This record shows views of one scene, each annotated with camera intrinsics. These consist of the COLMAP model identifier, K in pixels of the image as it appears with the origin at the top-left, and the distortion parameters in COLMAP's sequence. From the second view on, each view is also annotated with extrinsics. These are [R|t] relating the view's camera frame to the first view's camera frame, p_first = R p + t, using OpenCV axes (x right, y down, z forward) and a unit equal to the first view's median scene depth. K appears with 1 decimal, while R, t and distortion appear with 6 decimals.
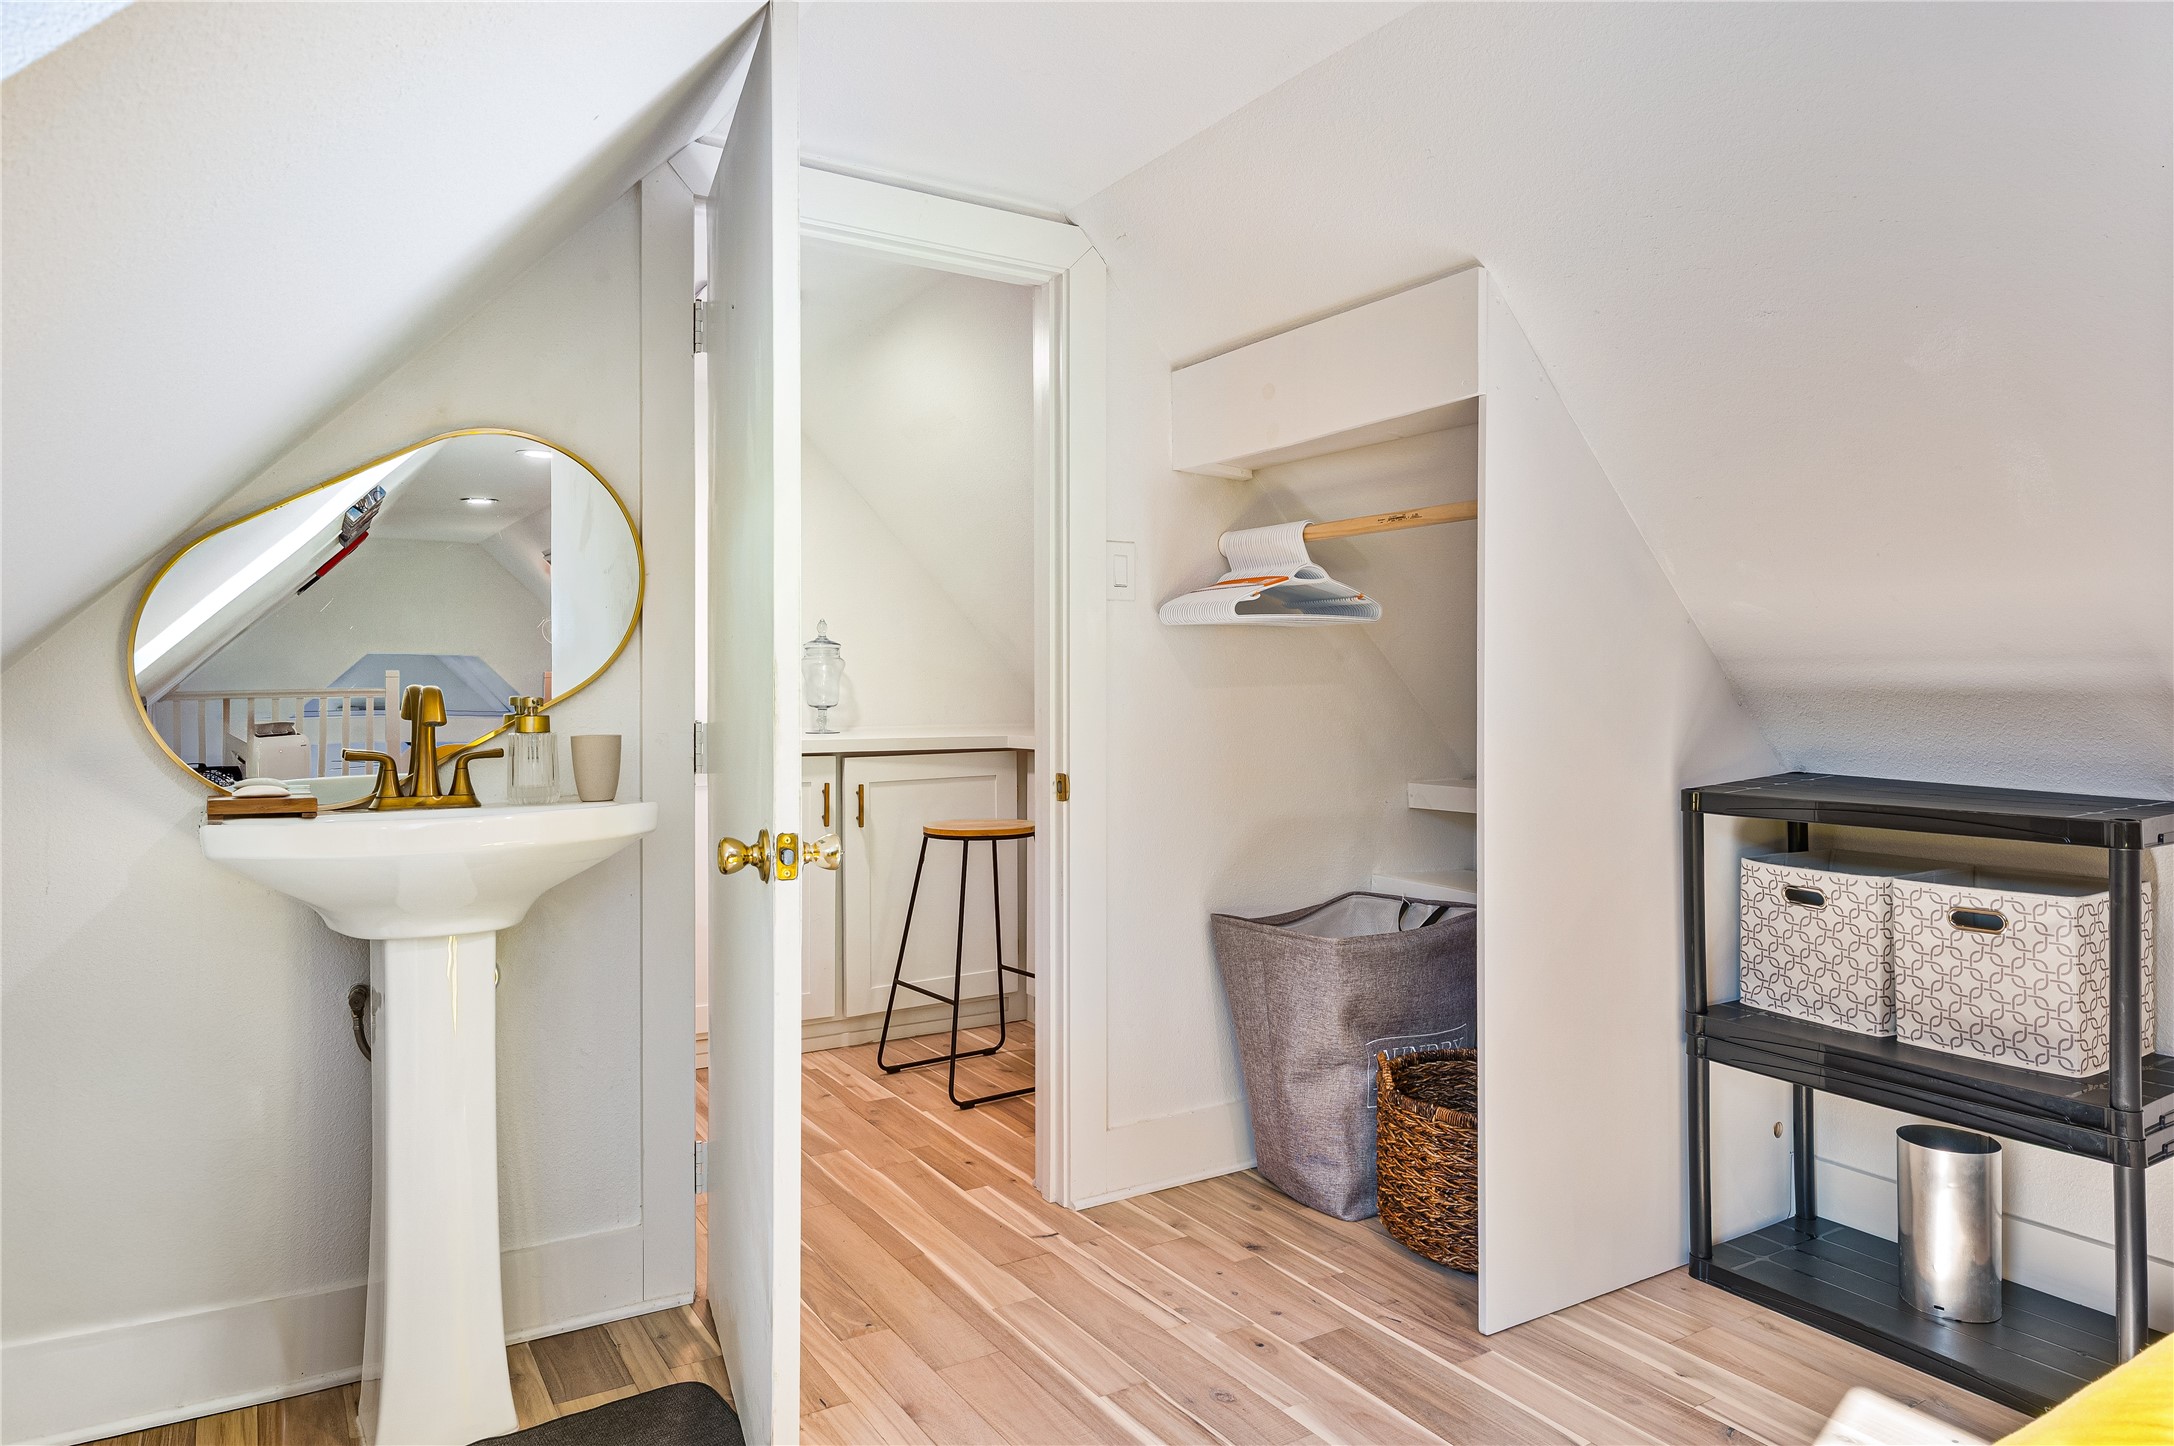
lens RADIAL K [[1336.5, 0, 1087.2], [0, 1336.5, 690.9], [0, 0, 1]] dist [0.000174, -0.000092]
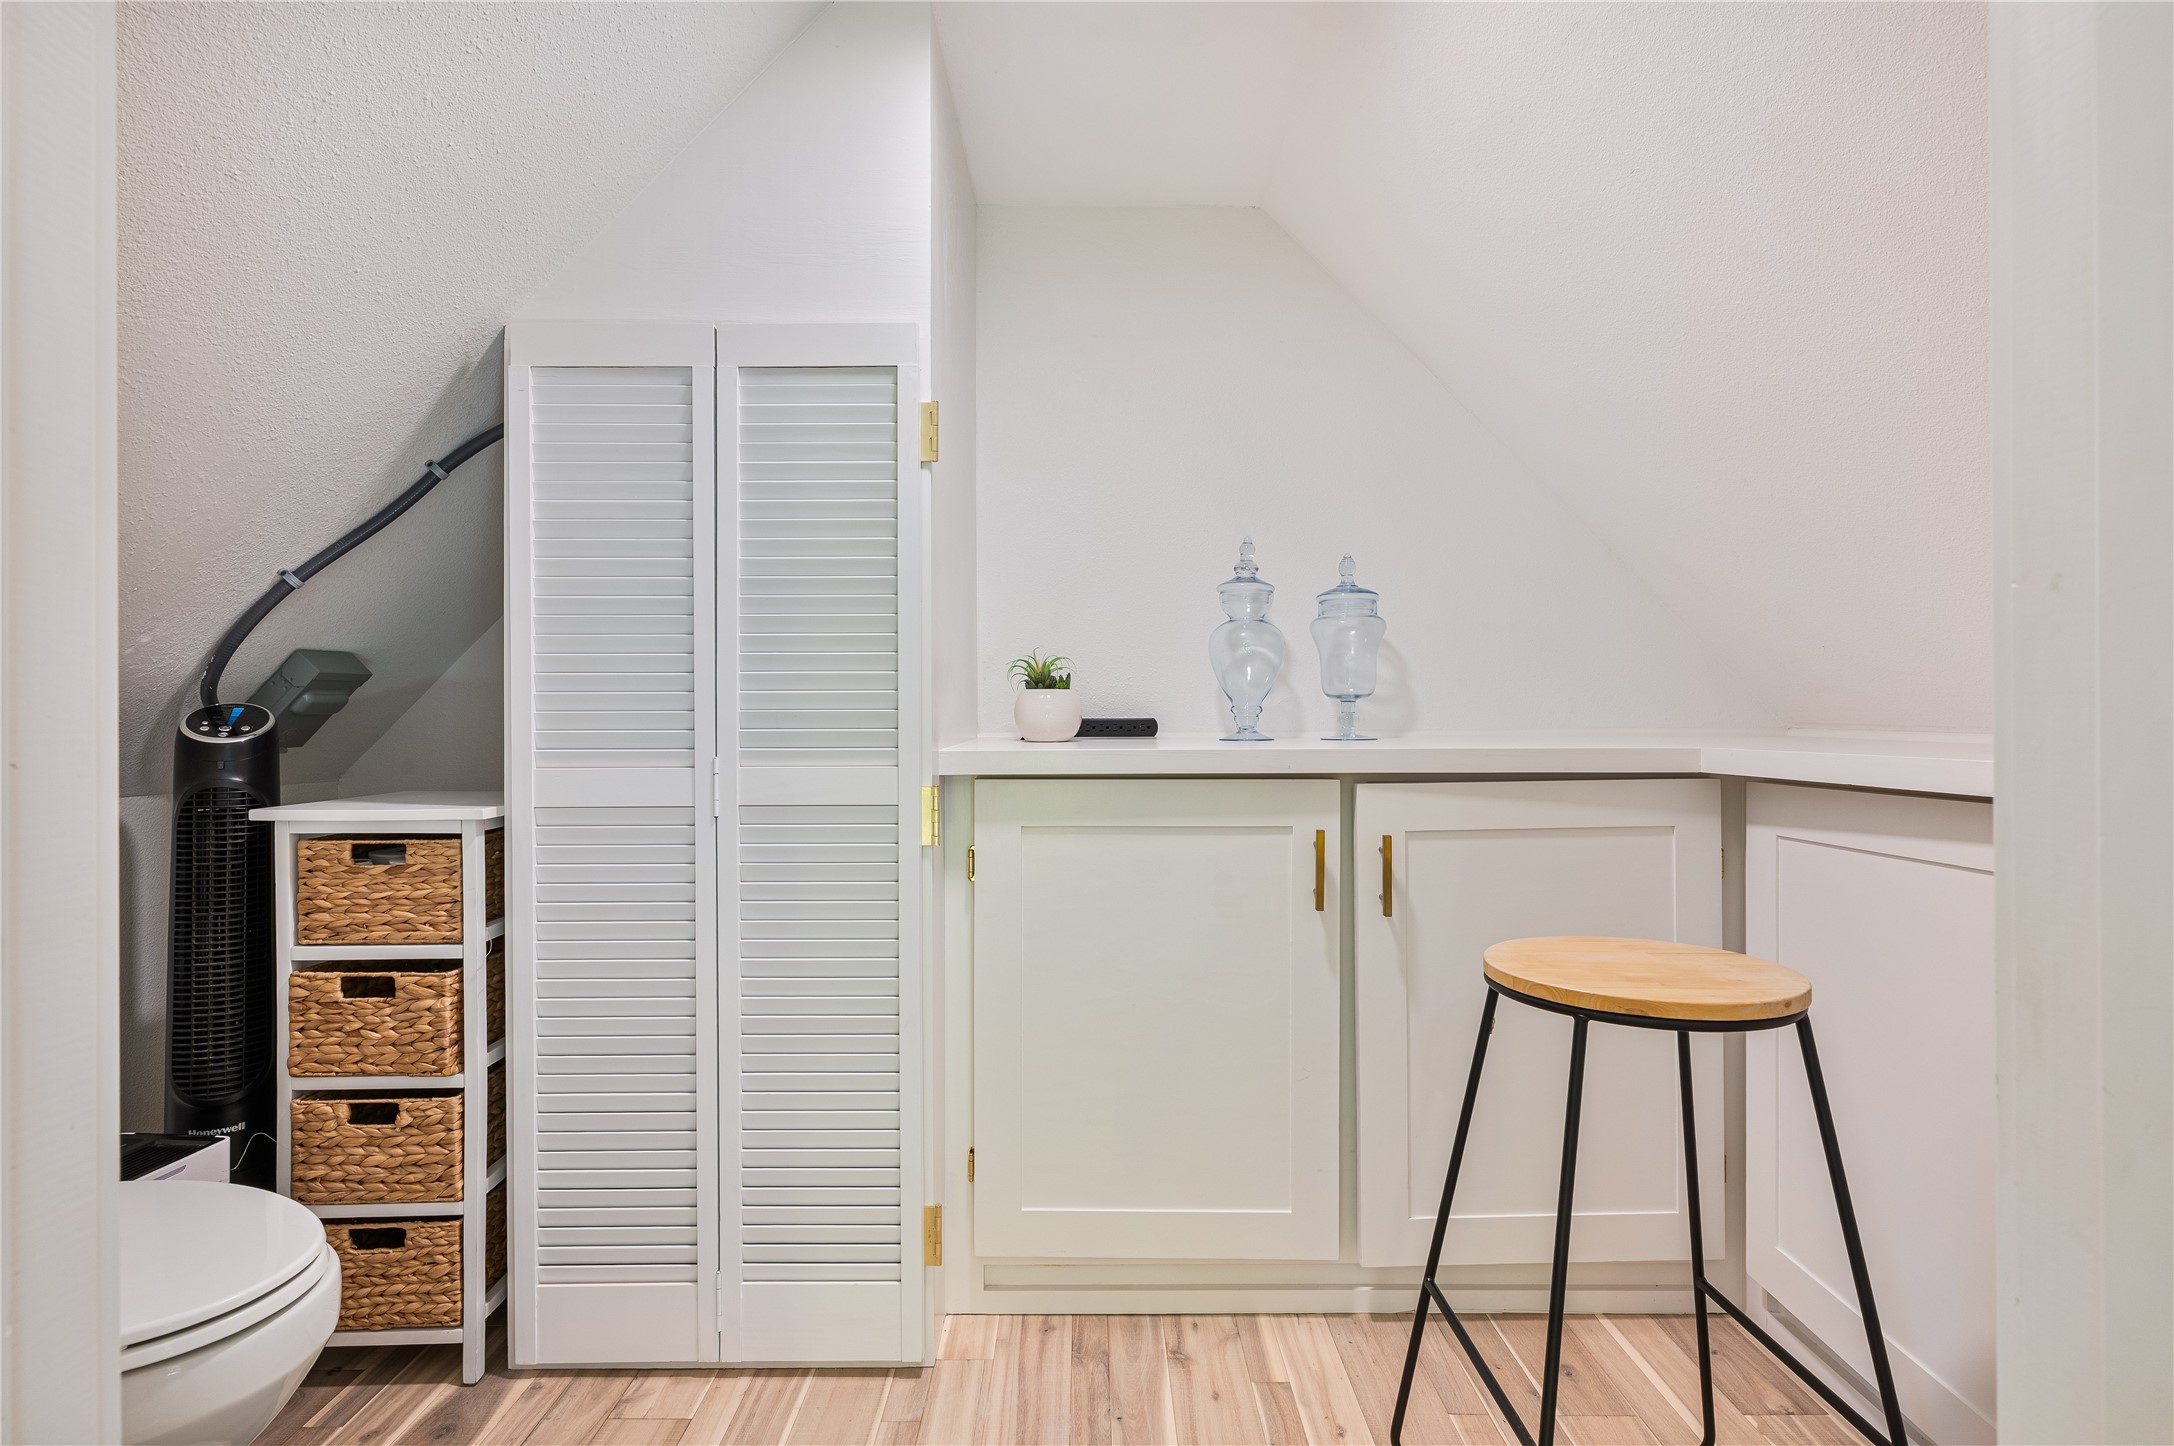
lens RADIAL K [[1082.7, 0, 1087.0], [0, 1082.7, 723.0], [0, 0, 1]] dist [0.001950, 0.000212]
pose [[0.849337, -0.003368, -0.527840, -0.042805], [0.007082, 0.999962, 0.005015, 0.022312], [0.527803, -0.007998, 0.849329, 0.571224]]
